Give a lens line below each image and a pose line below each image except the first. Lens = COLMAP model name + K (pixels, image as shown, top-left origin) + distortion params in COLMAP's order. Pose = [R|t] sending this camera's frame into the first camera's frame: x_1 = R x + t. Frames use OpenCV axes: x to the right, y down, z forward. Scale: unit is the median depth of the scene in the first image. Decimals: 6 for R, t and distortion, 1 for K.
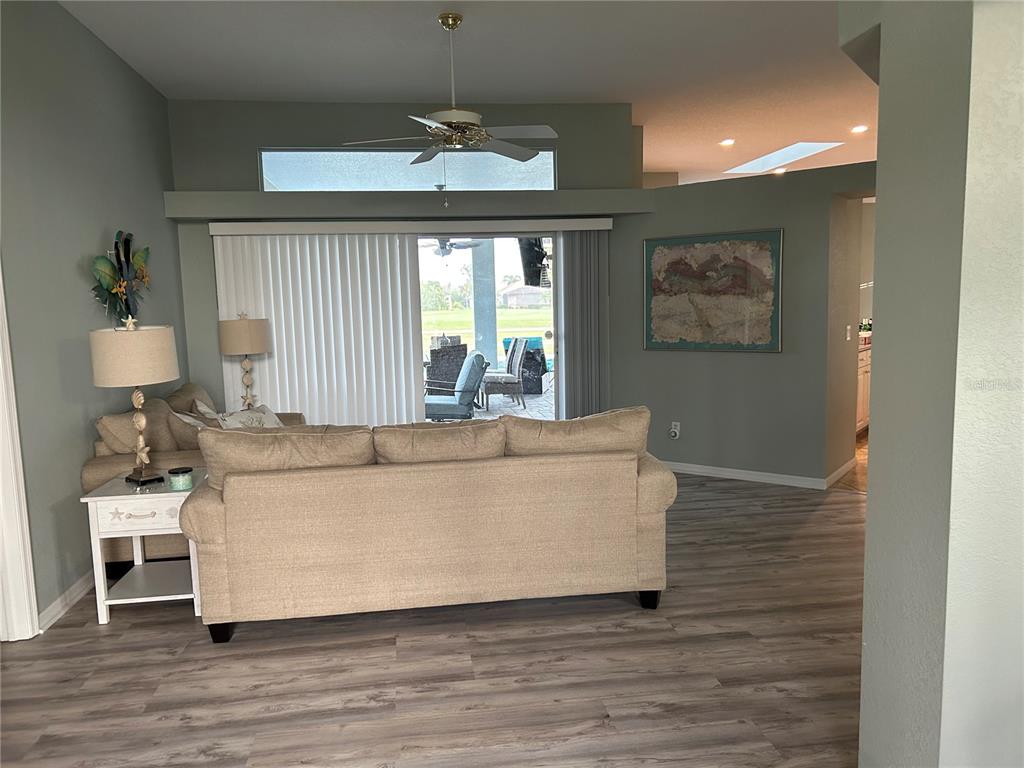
lens RADIAL K [[771.8, 0, 504.9], [0, 771.8, 381.3], [0, 0, 1]] dist [0.063564, -0.070239]
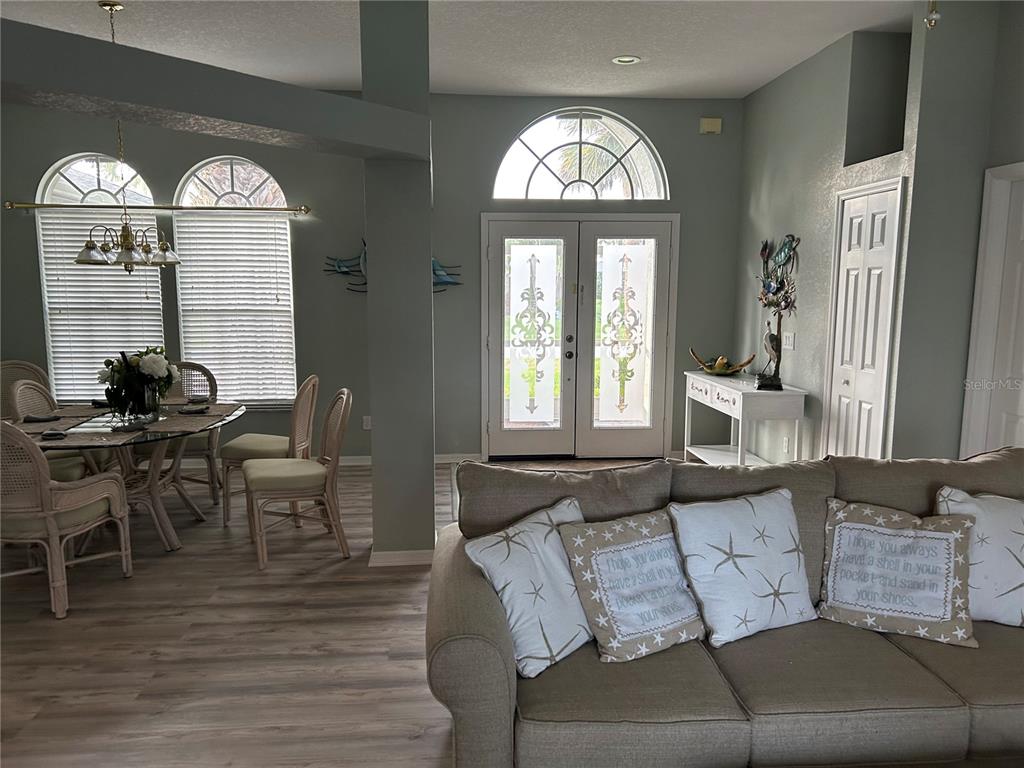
lens RADIAL K [[771.9, 0, 506.2], [0, 771.9, 389.6], [0, 0, 1]] dist [0.055065, -0.052546]
pose [[-0.998466, 0.019754, 0.051732, 0.118373], [0.031312, 0.971924, 0.233203, -0.208789], [-0.045672, 0.234465, -0.971051, 1.842227]]
